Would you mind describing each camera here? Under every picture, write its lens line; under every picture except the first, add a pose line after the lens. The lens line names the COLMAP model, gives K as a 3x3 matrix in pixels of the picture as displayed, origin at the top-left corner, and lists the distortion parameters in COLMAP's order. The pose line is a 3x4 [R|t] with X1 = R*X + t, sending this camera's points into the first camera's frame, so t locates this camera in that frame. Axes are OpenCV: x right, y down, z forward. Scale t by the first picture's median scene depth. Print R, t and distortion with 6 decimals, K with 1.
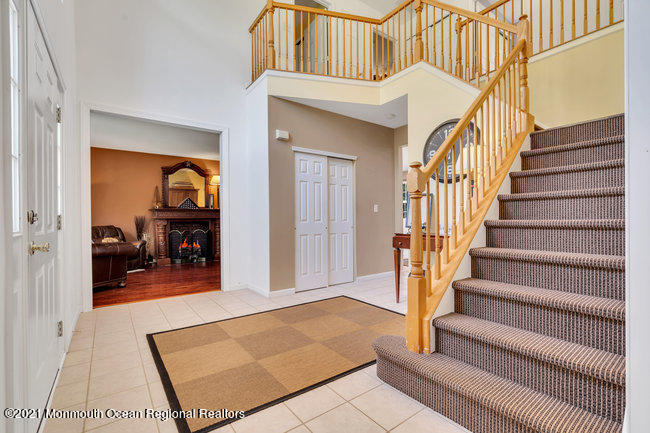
lens RADIAL K [[292.0, 0, 322.4], [0, 292.0, 217.2], [0, 0, 1]] dist [0.000375, -0.000409]
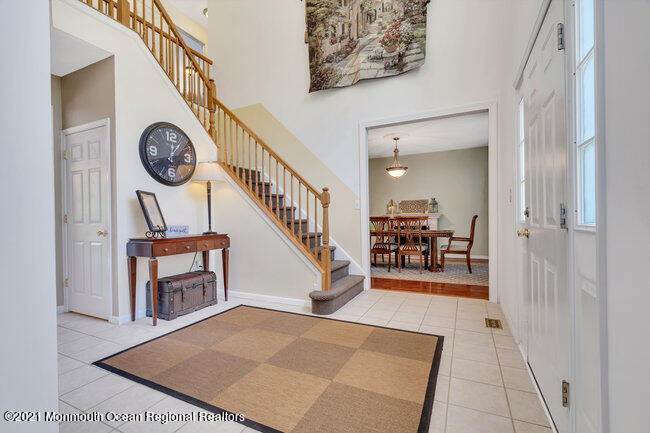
lens RADIAL K [[292.0, 0, 320.9], [0, 292.0, 219.7], [0, 0, 1]] dist [0.000375, -0.000409]
pose [[-0.455030, 0.009673, 0.890424, -0.938055], [0.013268, 0.999904, -0.004082, 0.015666], [-0.890377, 0.009957, -0.455115, 1.338333]]
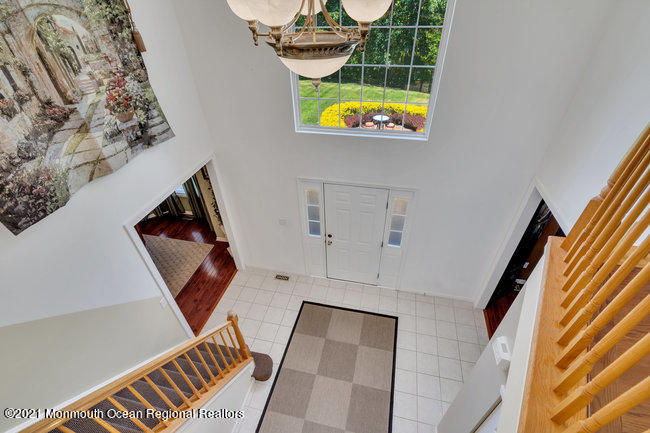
lens RADIAL K [[292.0, 0, 324.7], [0, 292.0, 217.3], [0, 0, 1]] dist [0.000375, -0.000409]
pose [[-0.759846, 0.418786, -0.497245, 0.372897], [0.033471, 0.789057, 0.613407, -1.211225], [0.649241, 0.449451, -0.613579, 1.566822]]
